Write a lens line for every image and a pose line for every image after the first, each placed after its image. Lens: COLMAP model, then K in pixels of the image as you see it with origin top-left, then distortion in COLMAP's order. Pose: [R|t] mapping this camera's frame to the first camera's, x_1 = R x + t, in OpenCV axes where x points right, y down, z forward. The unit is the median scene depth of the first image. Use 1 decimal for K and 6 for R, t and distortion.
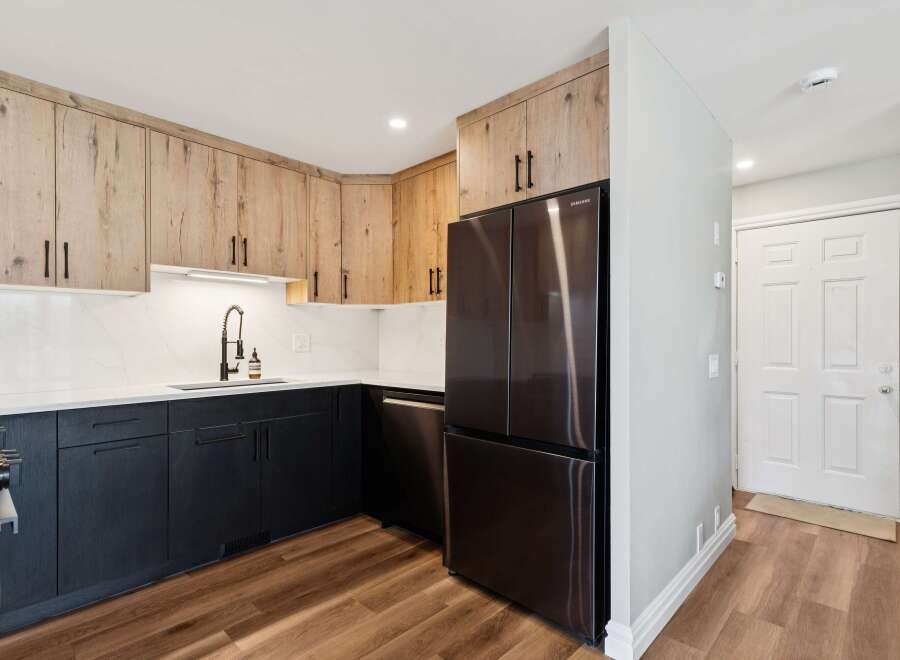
lens RADIAL K [[454.9, 0, 451.1], [0, 454.9, 328.5], [0, 0, 1]] dist [0.002857, 0.000360]
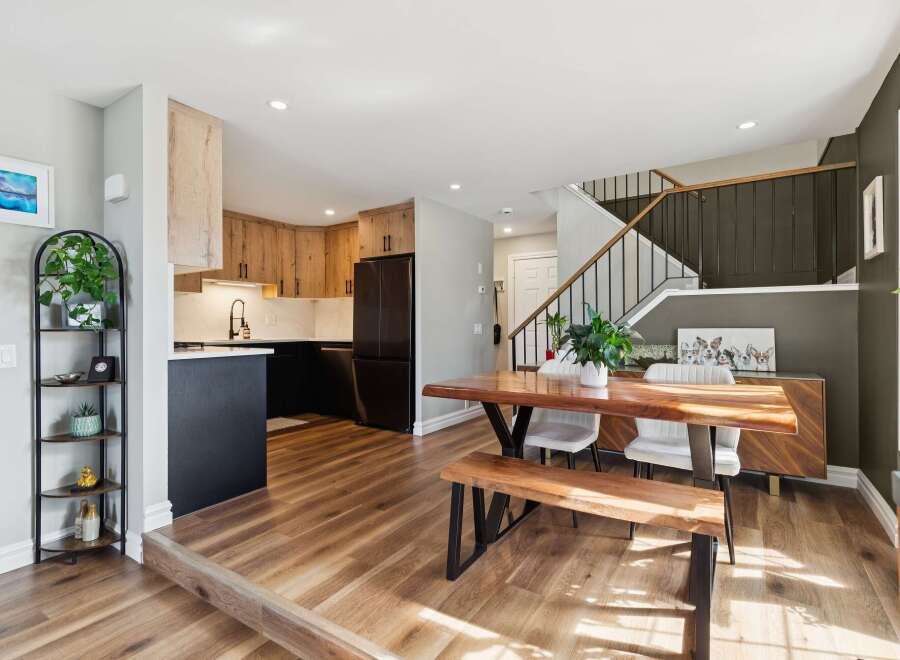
lens RADIAL K [[442.5, 0, 453.6], [0, 442.5, 309.3], [0, 0, 1]] dist [0.001400, 0.000115]
pose [[0.982788, 0.002500, 0.184723, 0.060908], [0.000010, 0.999908, -0.013590, 0.017793], [-0.184740, 0.013358, 0.982697, -1.012218]]
